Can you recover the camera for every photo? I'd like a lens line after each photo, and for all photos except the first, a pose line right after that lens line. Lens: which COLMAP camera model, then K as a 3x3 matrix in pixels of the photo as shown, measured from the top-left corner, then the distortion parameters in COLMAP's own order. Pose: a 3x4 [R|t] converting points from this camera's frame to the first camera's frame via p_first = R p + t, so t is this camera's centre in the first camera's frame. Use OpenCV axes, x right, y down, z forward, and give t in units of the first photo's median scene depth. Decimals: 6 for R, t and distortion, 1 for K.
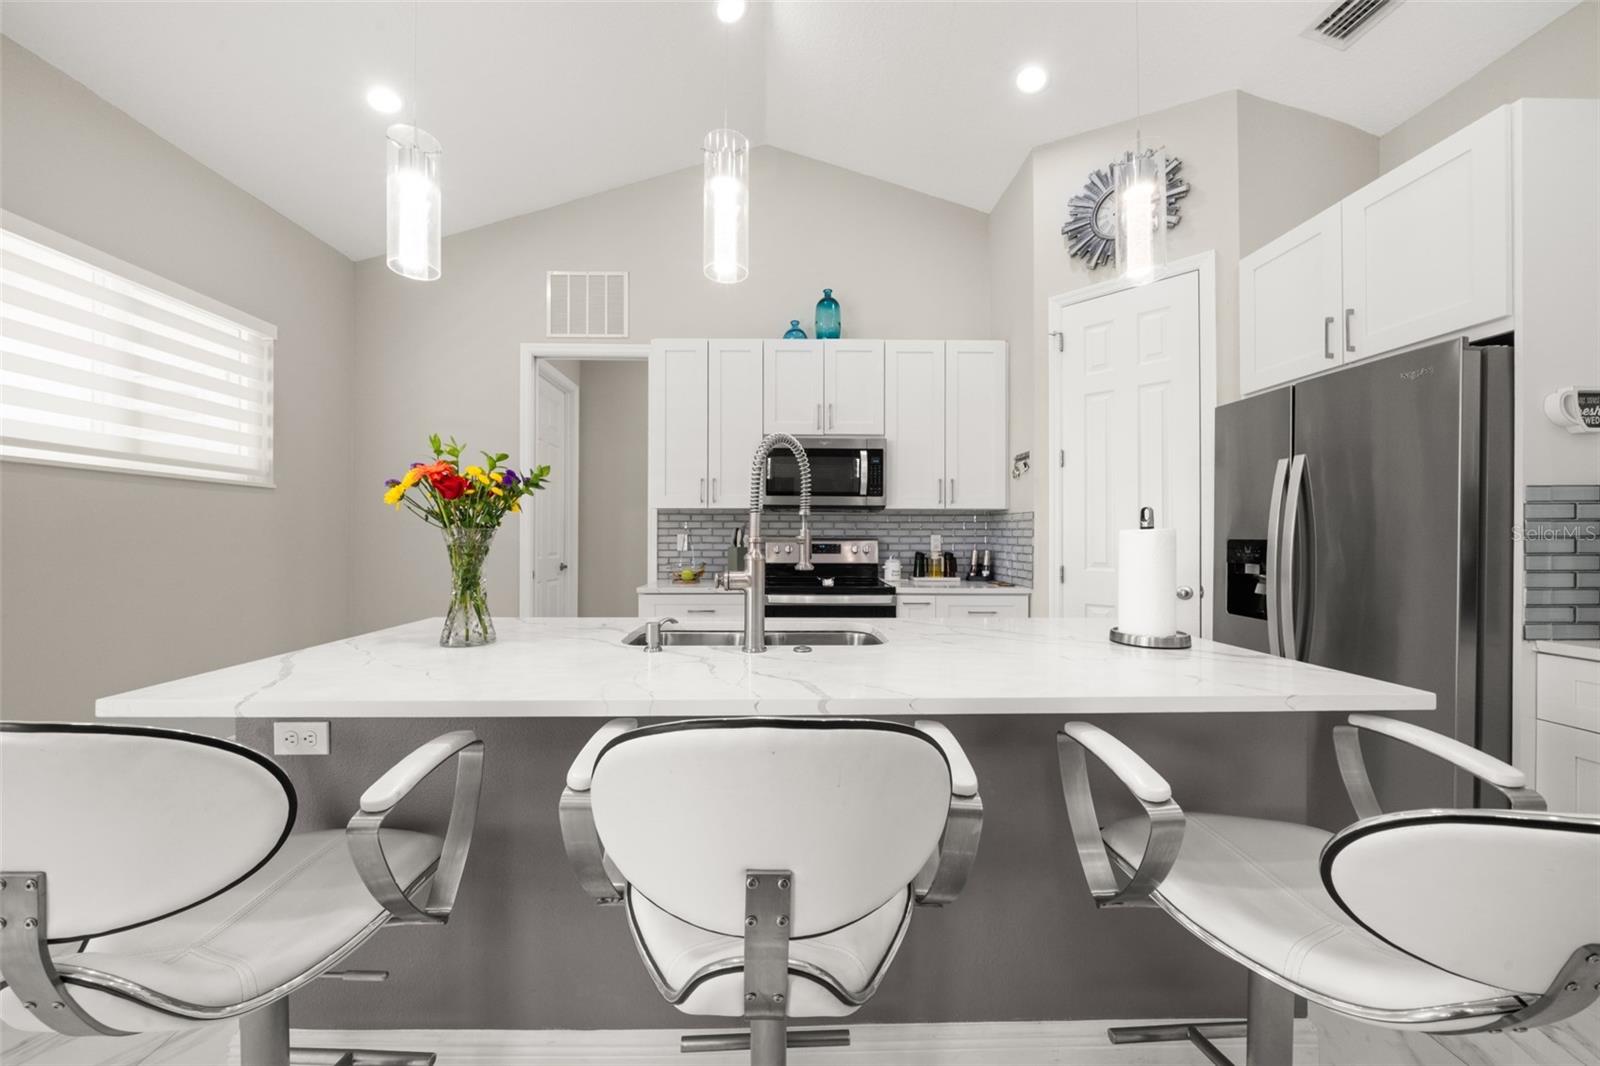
lens RADIAL K [[555.4, 0, 783.1], [0, 555.4, 536.8], [0, 0, 1]] dist [-0.008261, 0.000092]
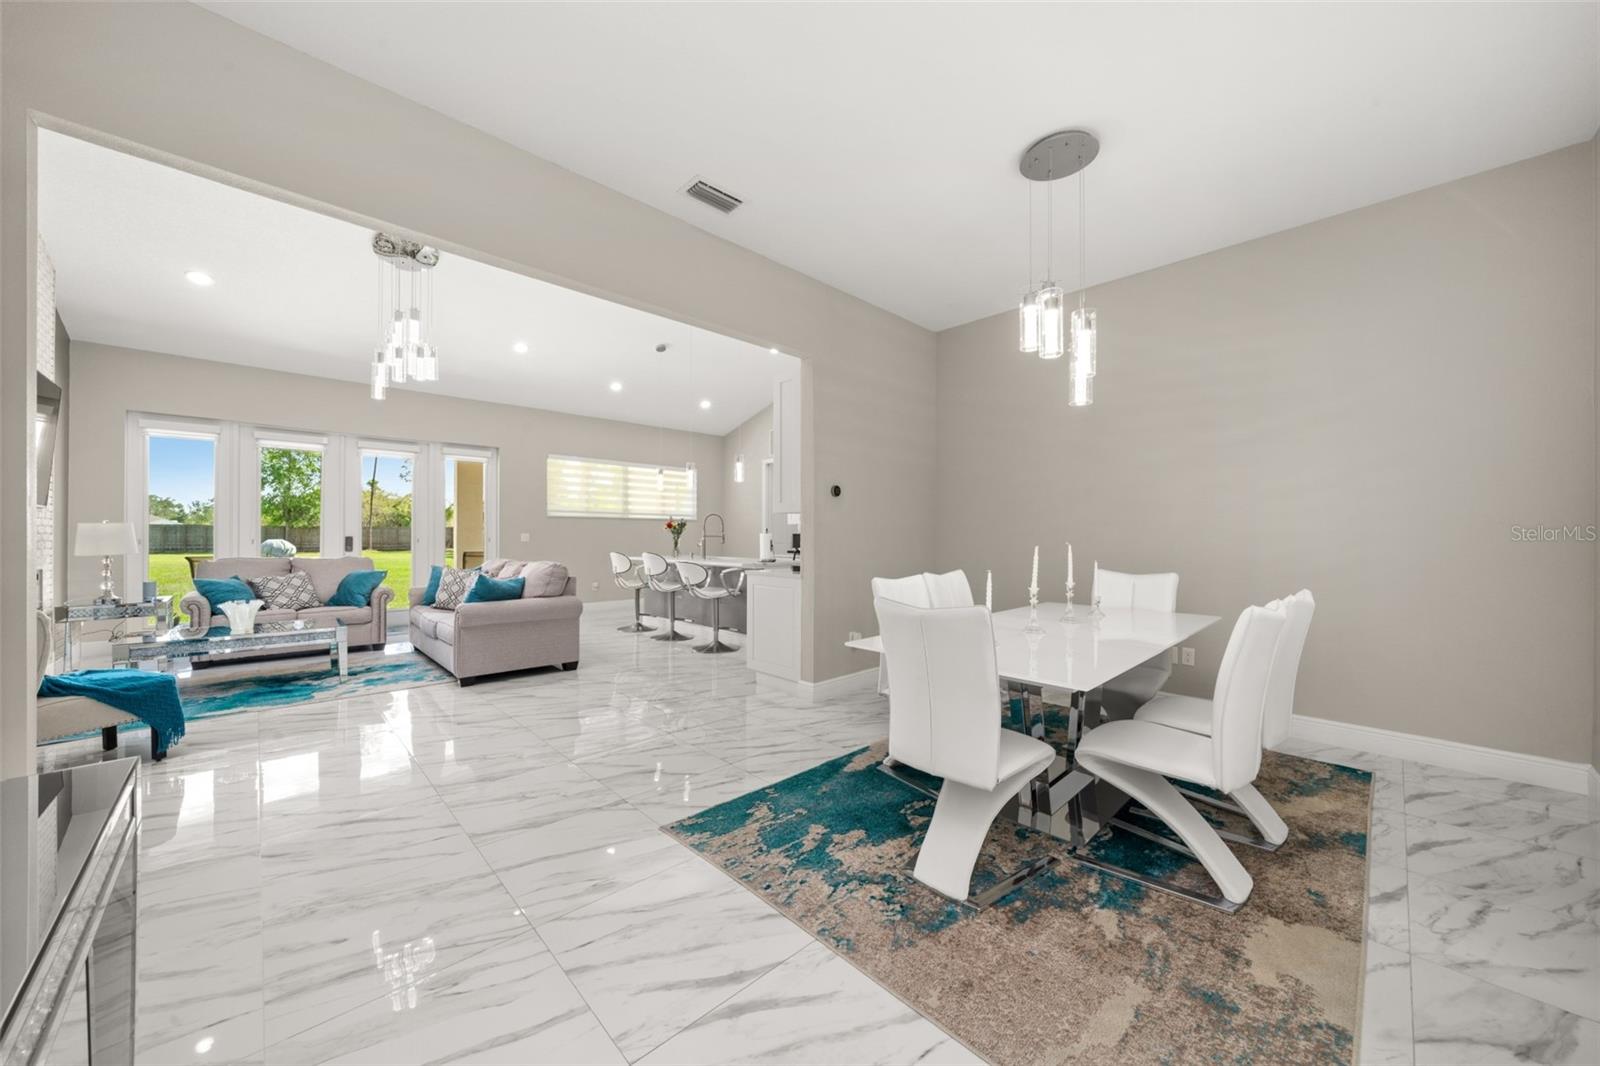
lens RADIAL K [[571.1, 0, 786.1], [0, 571.1, 534.1], [0, 0, 1]] dist [-0.002778, -0.000083]
pose [[0.670884, -0.002170, -0.741559, 1.683492], [-0.000669, 0.999994, -0.003531, 0.002269], [0.741562, 0.002866, 0.670879, -0.742308]]
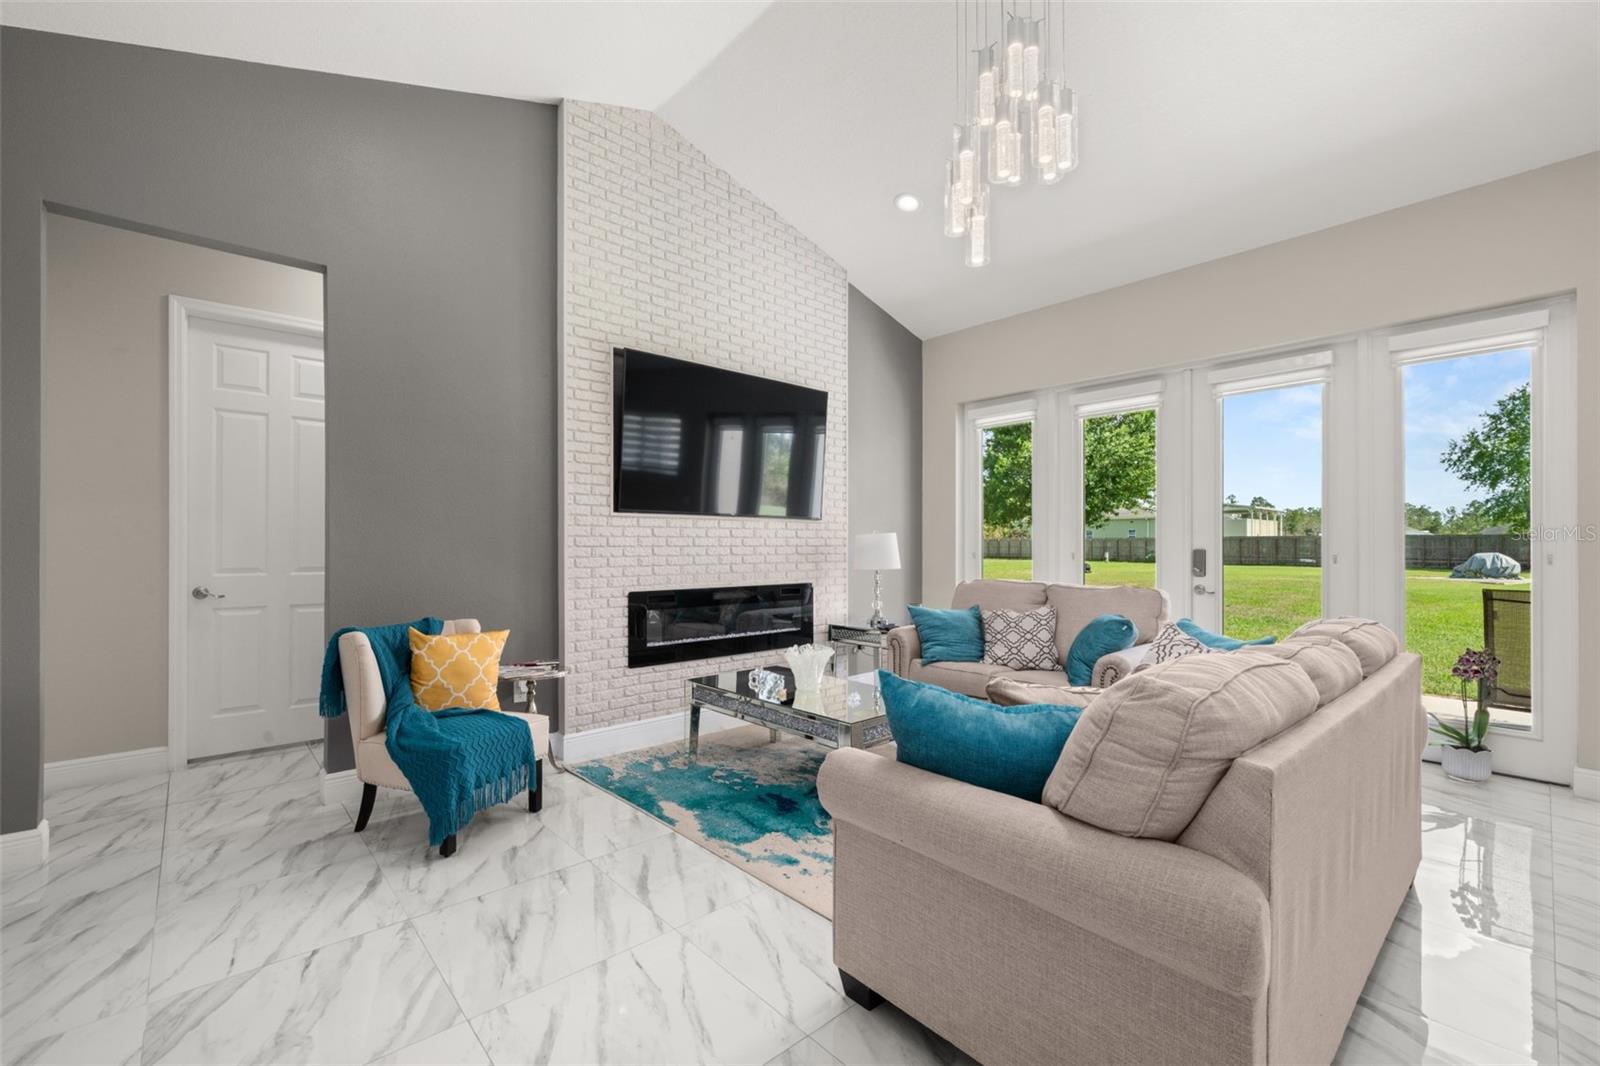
lens RADIAL K [[672.4, 0, 788.3], [0, 672.4, 544.9], [0, 0, 1]] dist [-0.000379, 0.000205]
pose [[-0.757204, -0.002890, -0.653172, 0.608138], [-0.000135, 0.999991, -0.004268, 0.001585], [0.653178, -0.003143, -0.757198, -0.057818]]
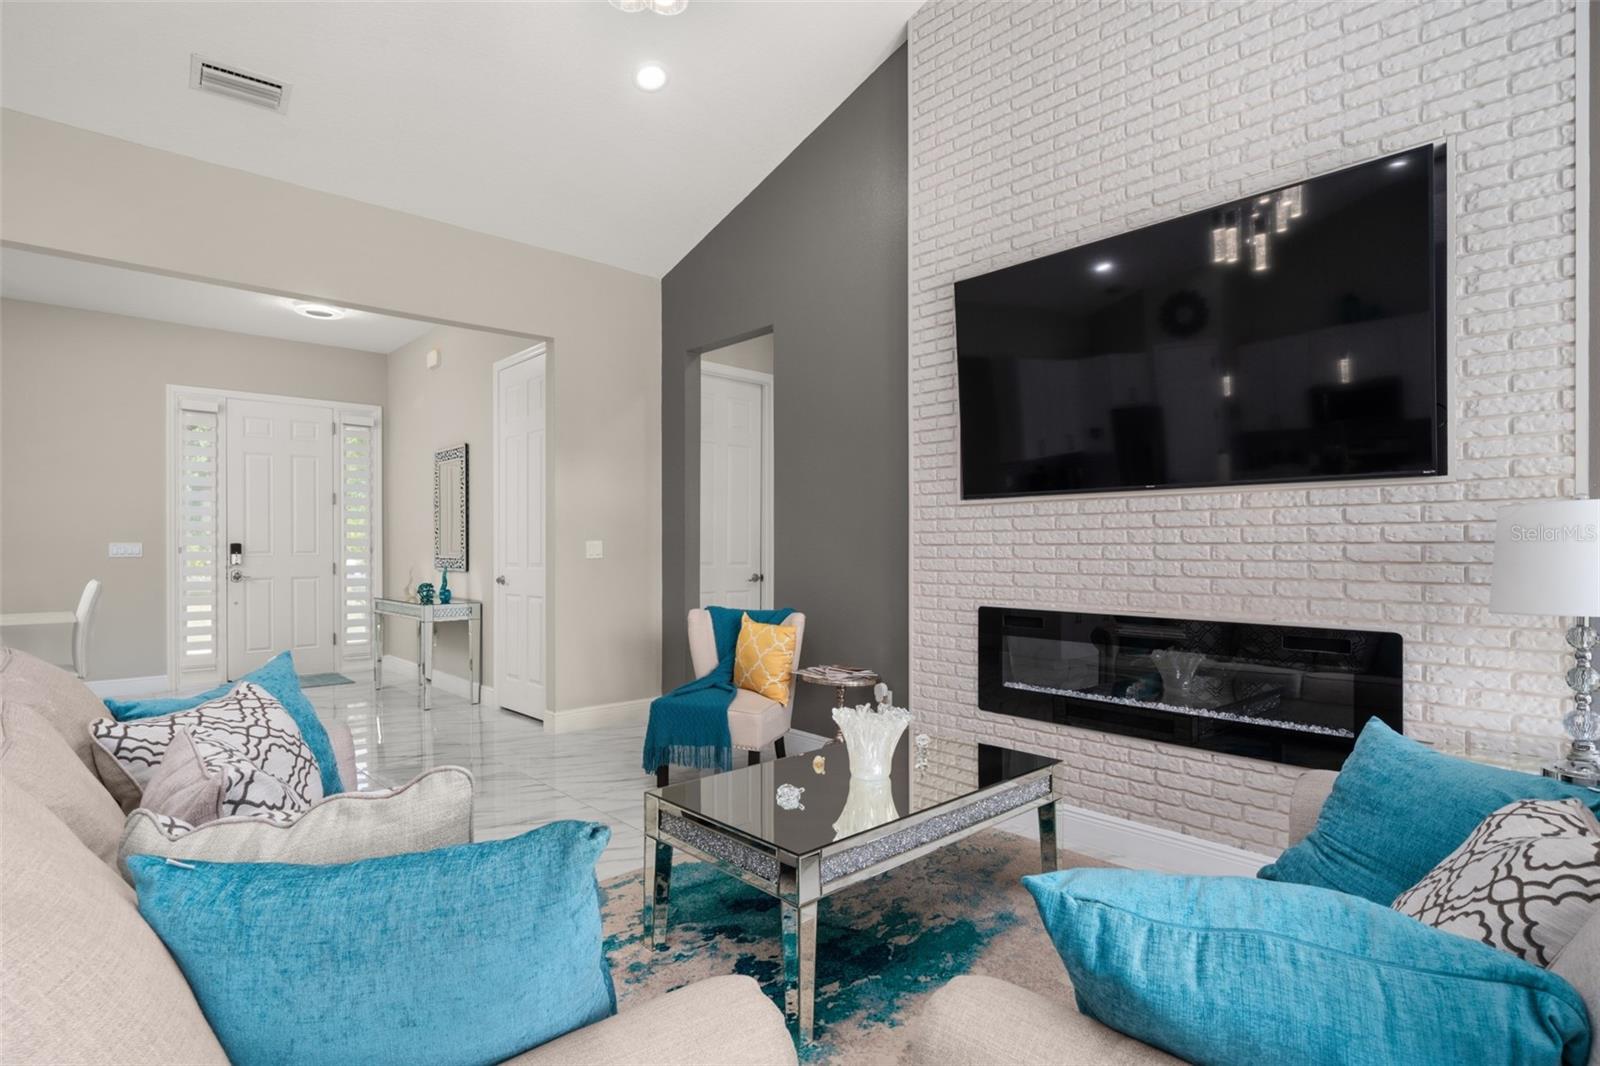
lens RADIAL K [[813.0, 0, 782.0], [0, 813.0, 545.9], [0, 0, 1]] dist [0.003797, 0.000452]
pose [[-0.655848, -0.000959, 0.754892, -0.564527], [-0.000129, 0.999999, 0.001159, -0.000144], [-0.754893, 0.000663, -0.655848, -0.245176]]
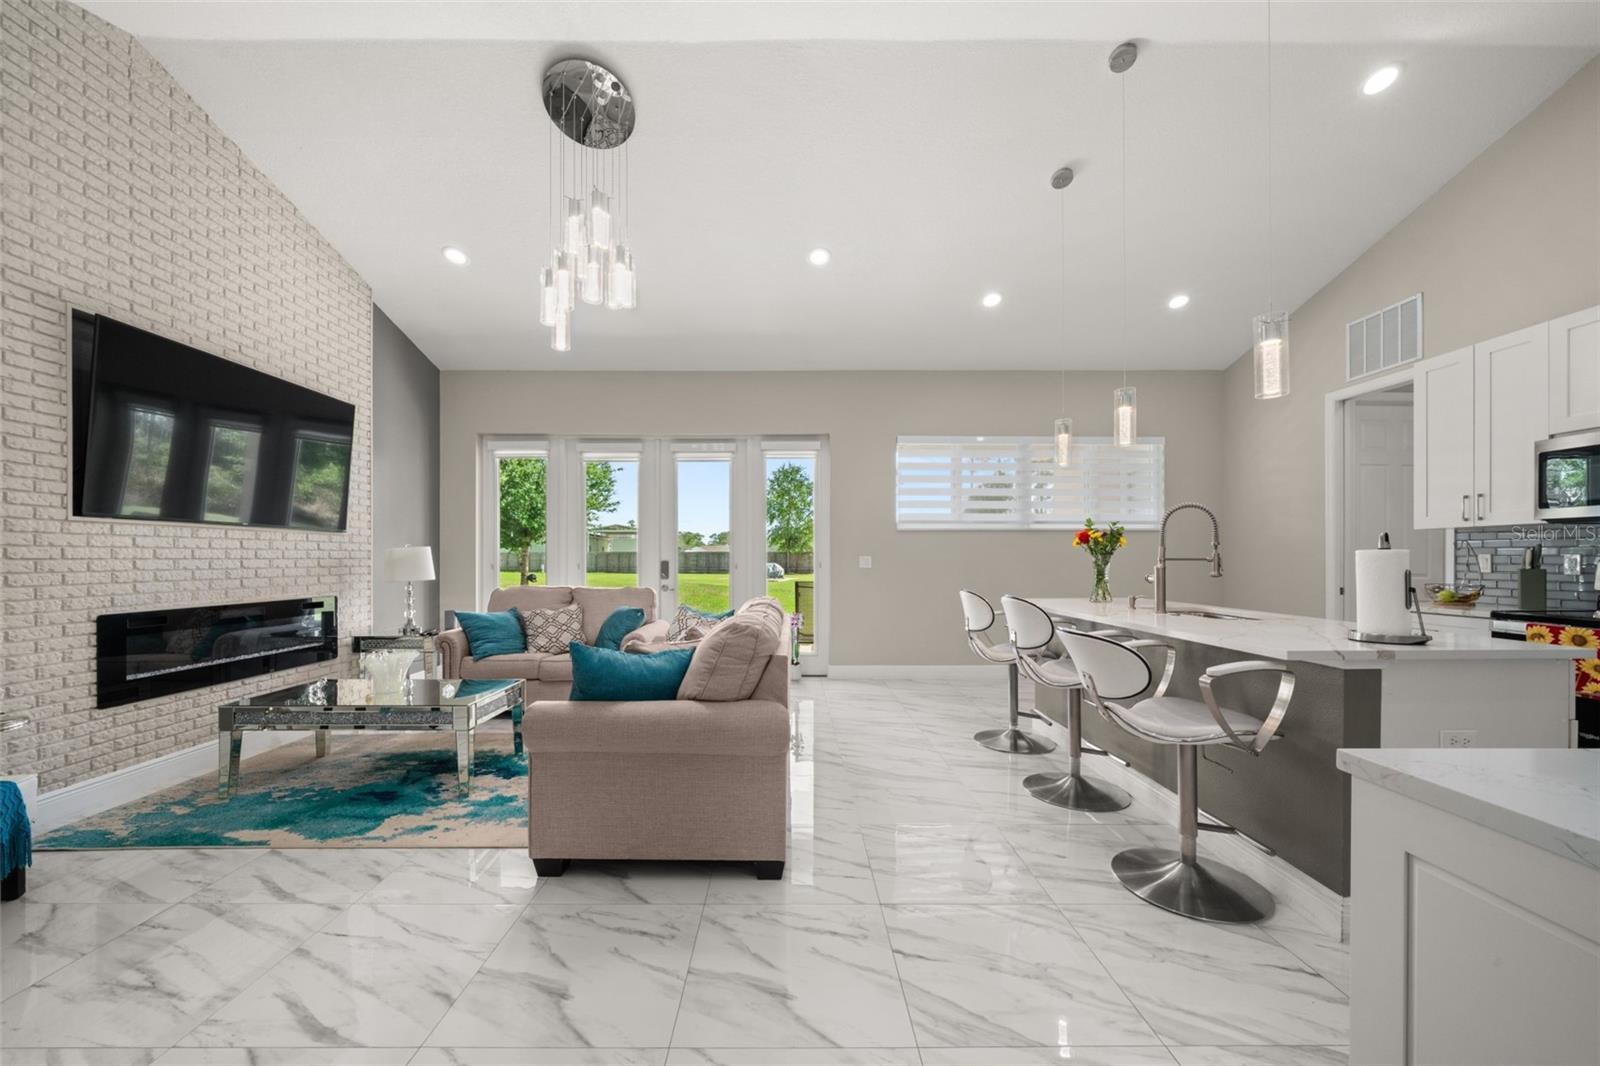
lens RADIAL K [[595.3, 0, 792.0], [0, 595.3, 559.8], [0, 0, 1]] dist [-0.002241, -0.000123]
pose [[-0.010918, -0.000344, -0.999940, 0.877180], [0.002021, 0.999998, -0.000366, 0.002597], [0.999938, -0.002024, -0.010917, -0.138468]]
